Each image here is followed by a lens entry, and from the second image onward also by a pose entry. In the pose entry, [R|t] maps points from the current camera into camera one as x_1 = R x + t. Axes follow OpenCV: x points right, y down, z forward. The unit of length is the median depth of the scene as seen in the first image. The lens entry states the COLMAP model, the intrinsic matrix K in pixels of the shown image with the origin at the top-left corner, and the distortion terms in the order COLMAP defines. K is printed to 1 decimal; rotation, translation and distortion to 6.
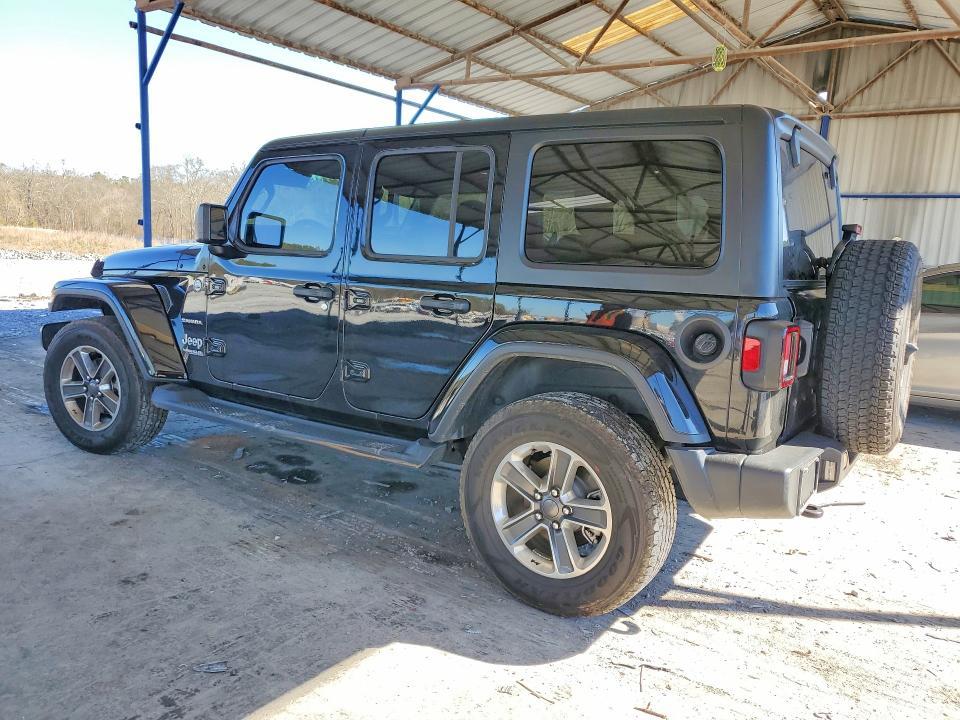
lens RADIAL K [[745.9, 0, 480.0], [0, 745.9, 360.0], [0, 0, 1]] dist [0.027772, -0.001711]
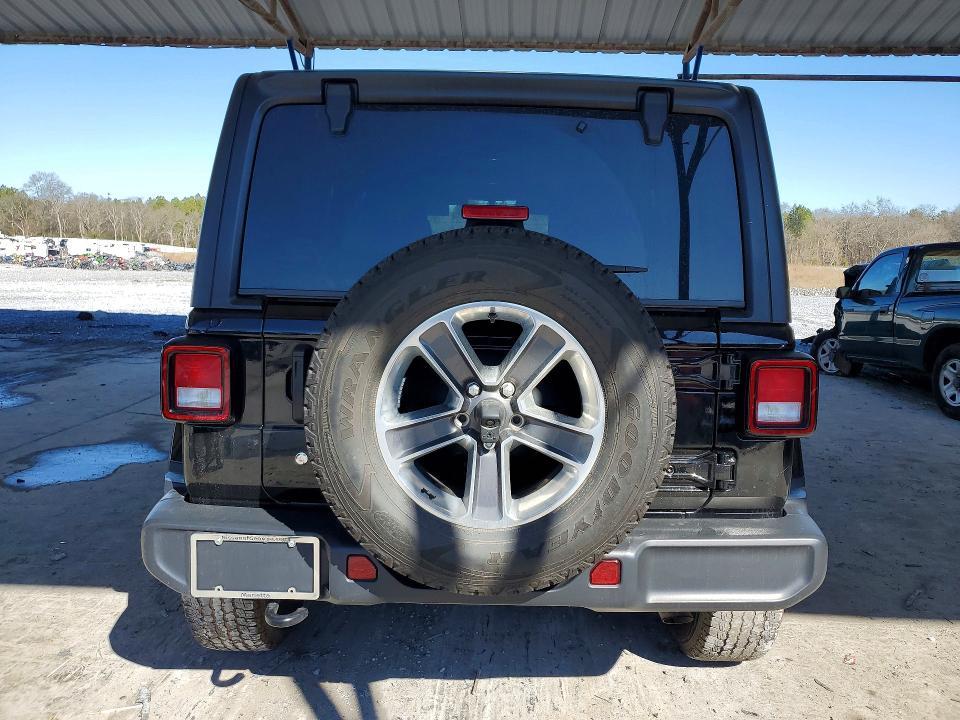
lens RADIAL K [[745.9, 0, 480.0], [0, 745.9, 360.0], [0, 0, 1]] dist [0.027772, -0.001711]
pose [[0.547427, 0.078773, -0.833138, 0.989731], [-0.121075, 0.992540, 0.014290, -0.066210], [0.828048, 0.093050, 0.552881, 0.653290]]
